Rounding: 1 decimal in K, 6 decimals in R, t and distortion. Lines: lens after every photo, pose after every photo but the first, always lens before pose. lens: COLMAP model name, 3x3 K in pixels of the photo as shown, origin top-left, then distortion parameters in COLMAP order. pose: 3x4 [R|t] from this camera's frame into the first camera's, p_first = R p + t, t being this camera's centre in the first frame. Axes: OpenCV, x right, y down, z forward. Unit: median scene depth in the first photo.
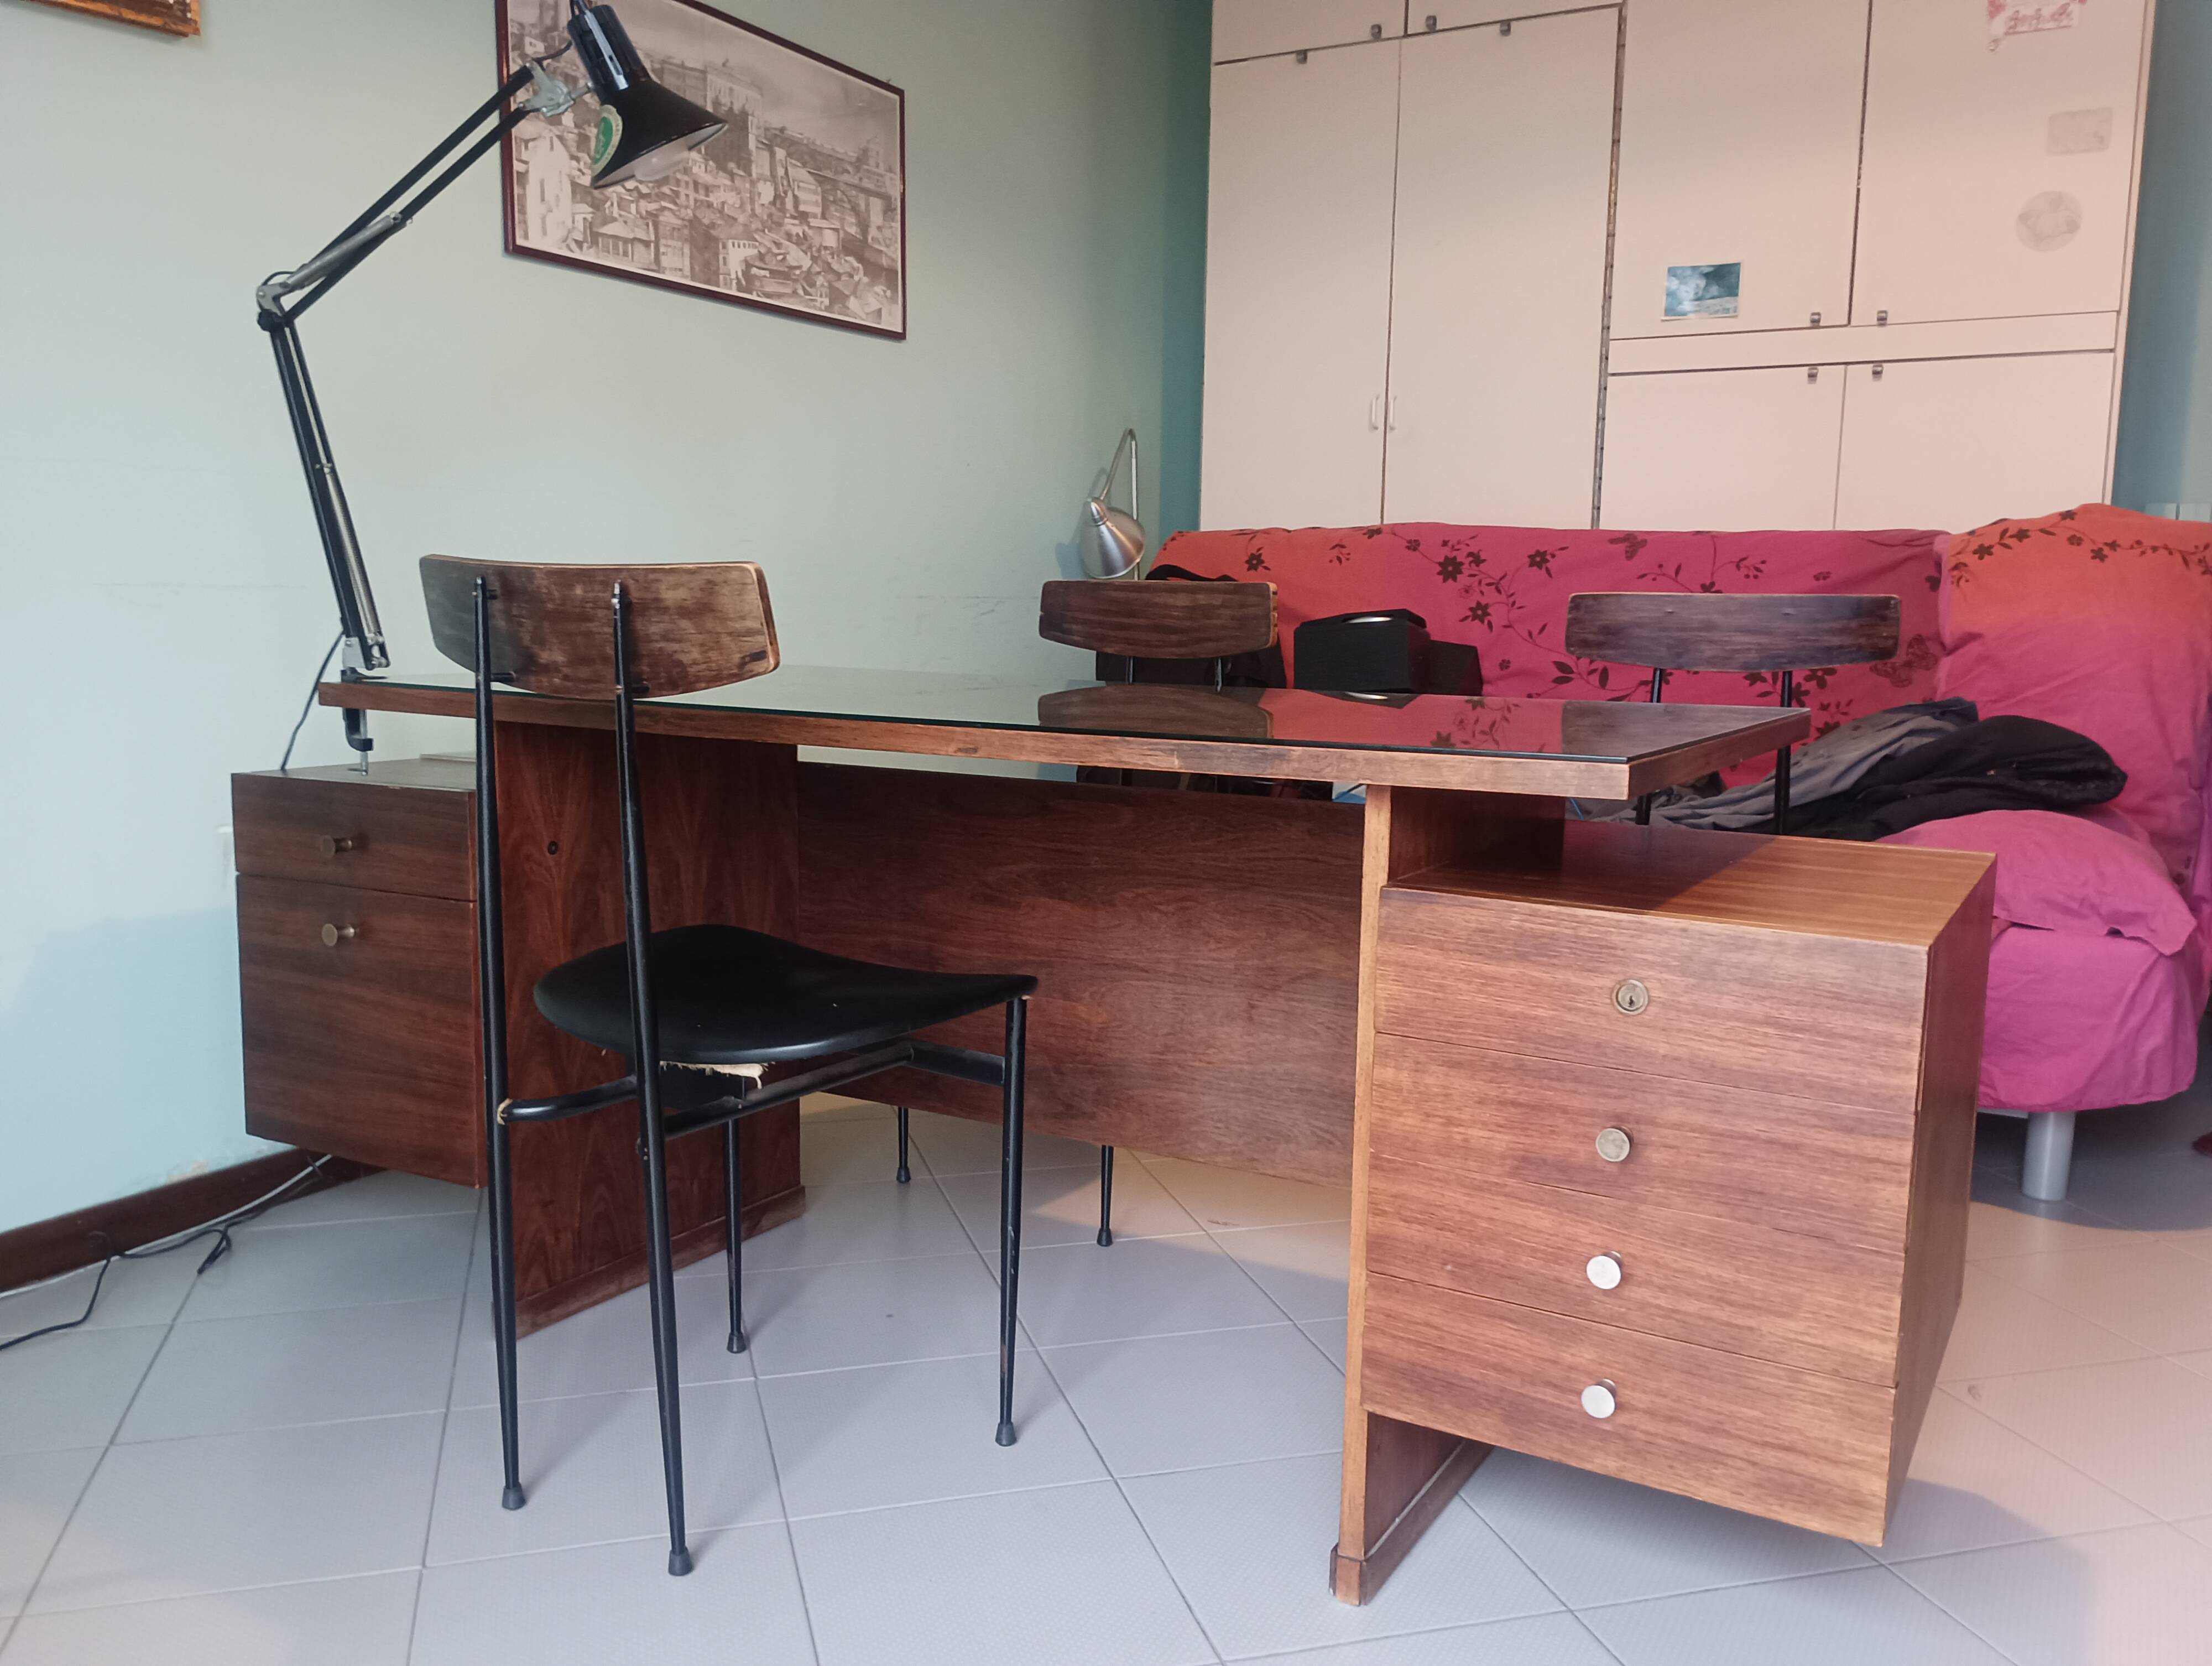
lens RADIAL K [[1846.9, 0, 1106.0], [0, 1846.9, 833.0], [0, 0, 1]] dist [0.076229, -0.098081]
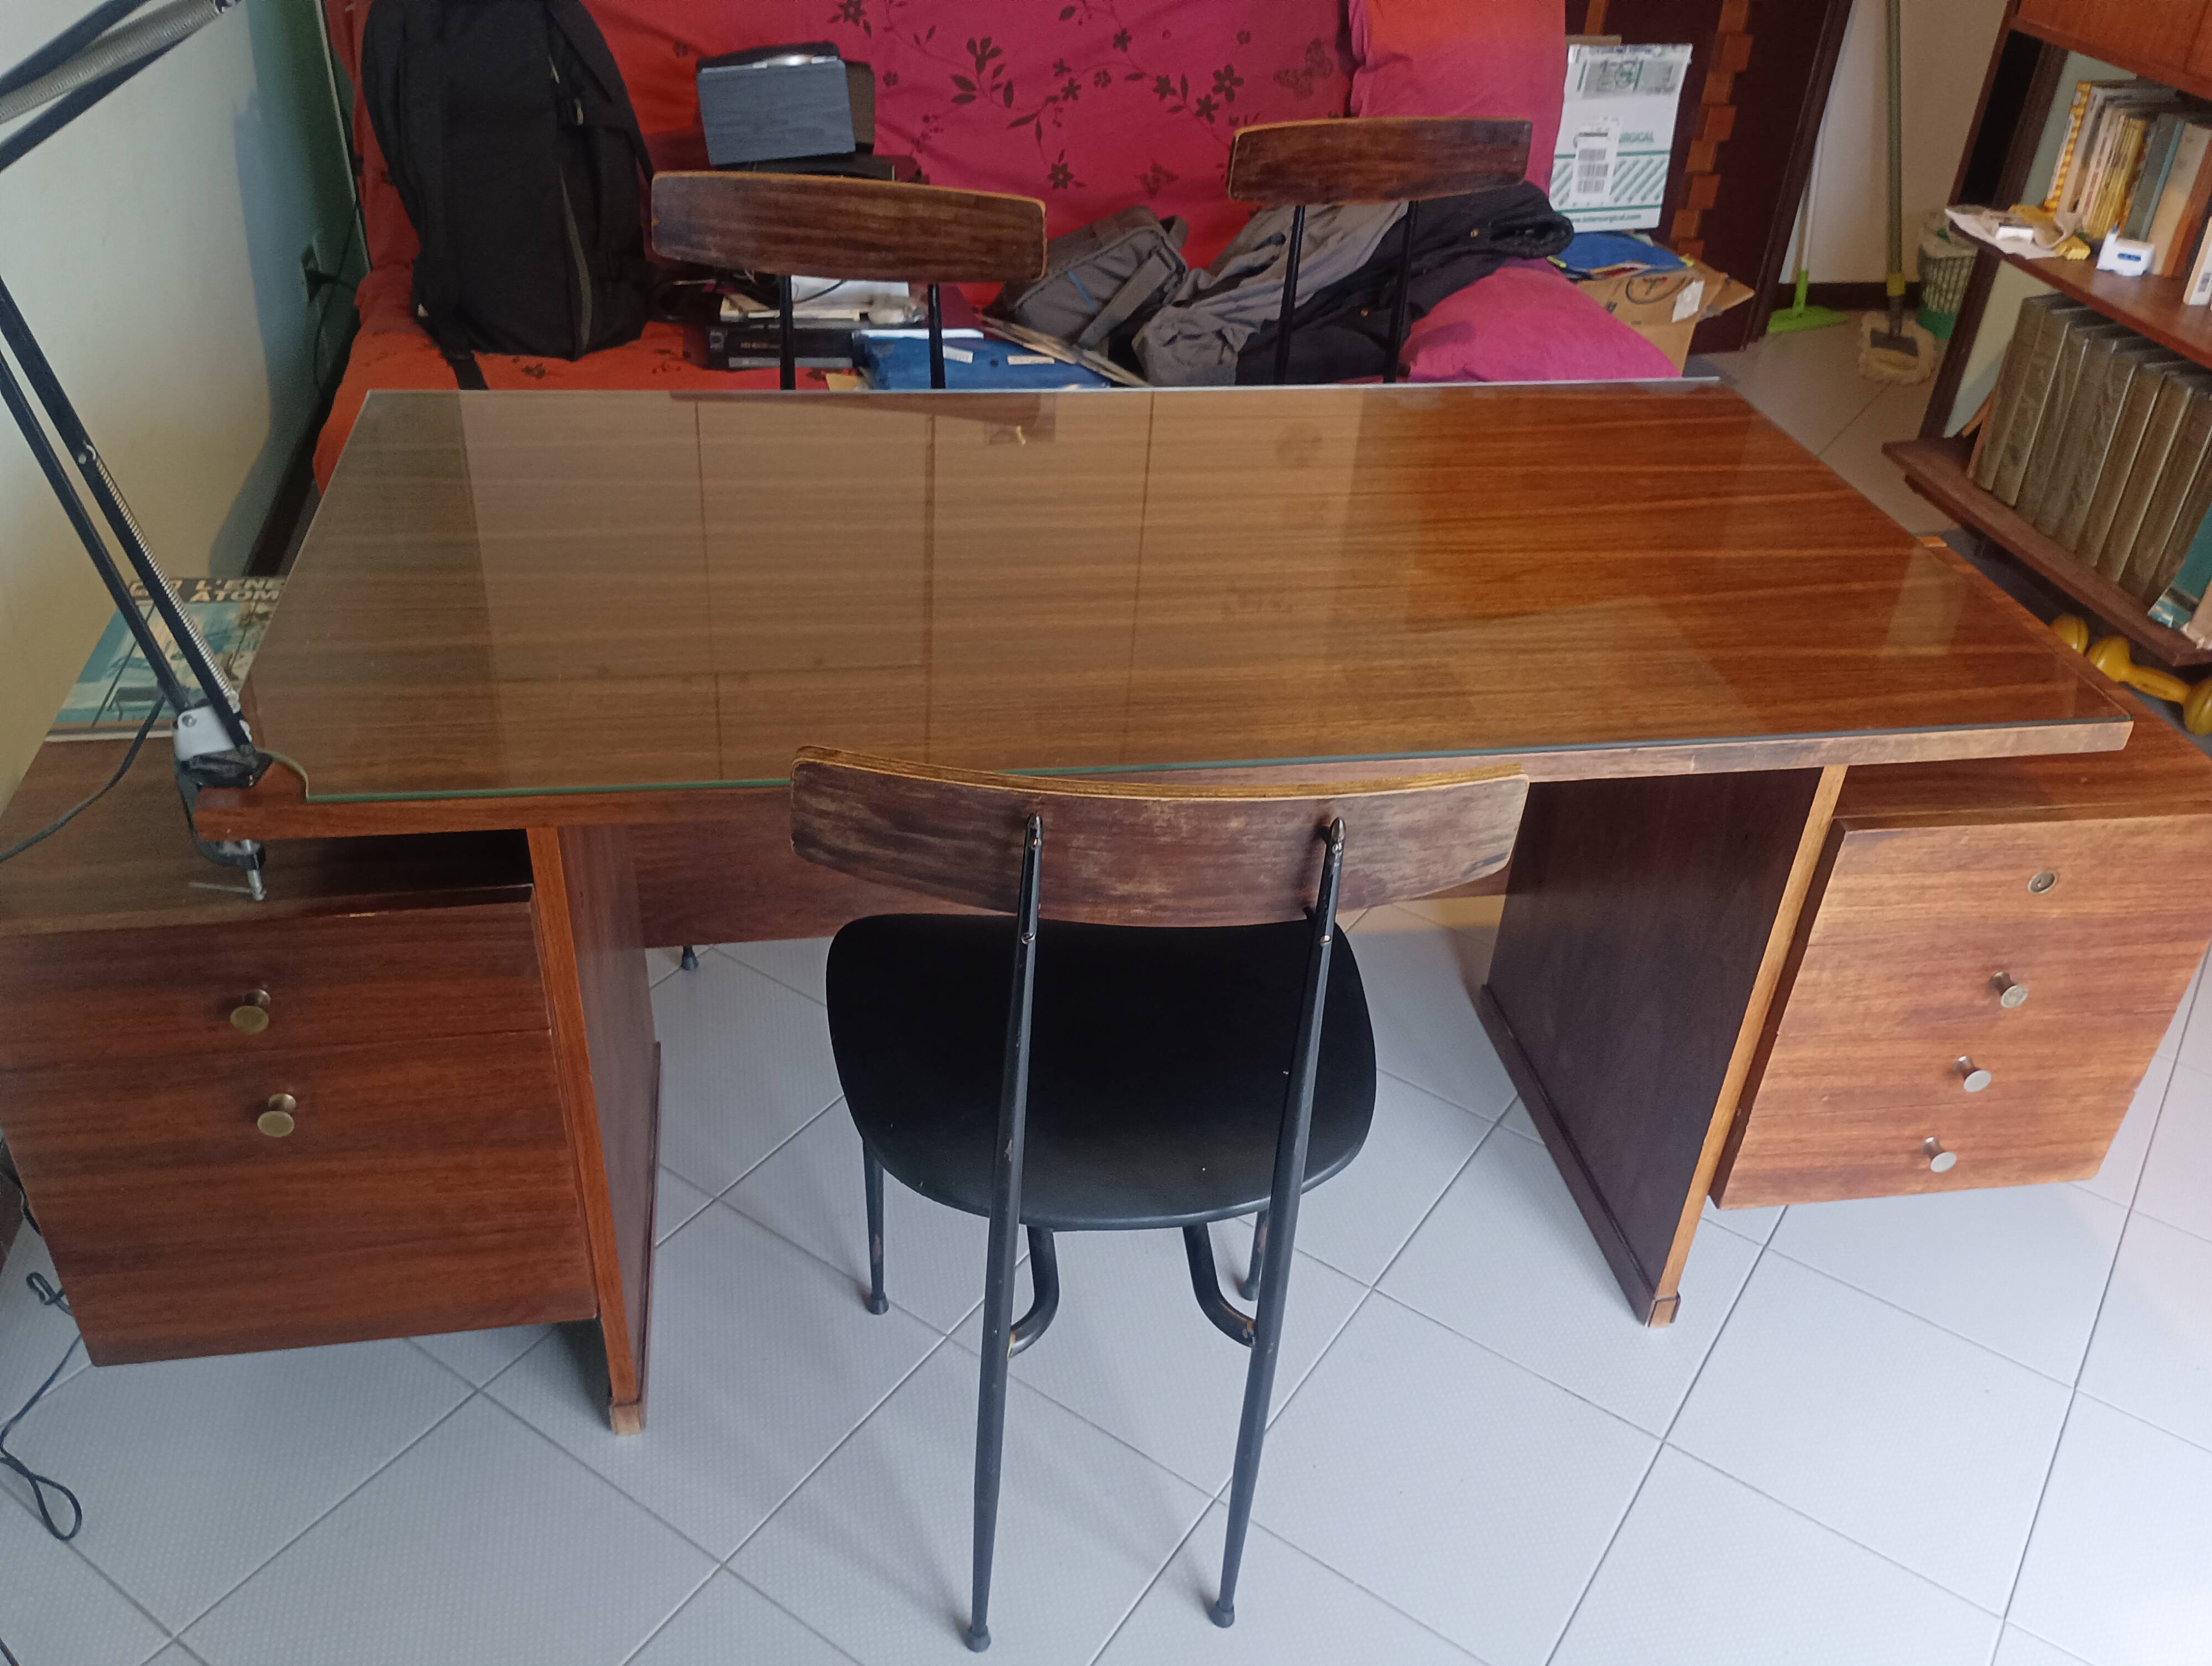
lens RADIAL K [[1861.1, 0, 1106.0], [0, 1861.1, 833.0], [0, 0, 1]] dist [0.050208, -0.000408]
pose [[0.764795, -0.339203, 0.547750, -0.727885], [0.042149, 0.874702, 0.482824, -0.484255], [-0.642894, -0.346175, 0.683265, 0.542109]]
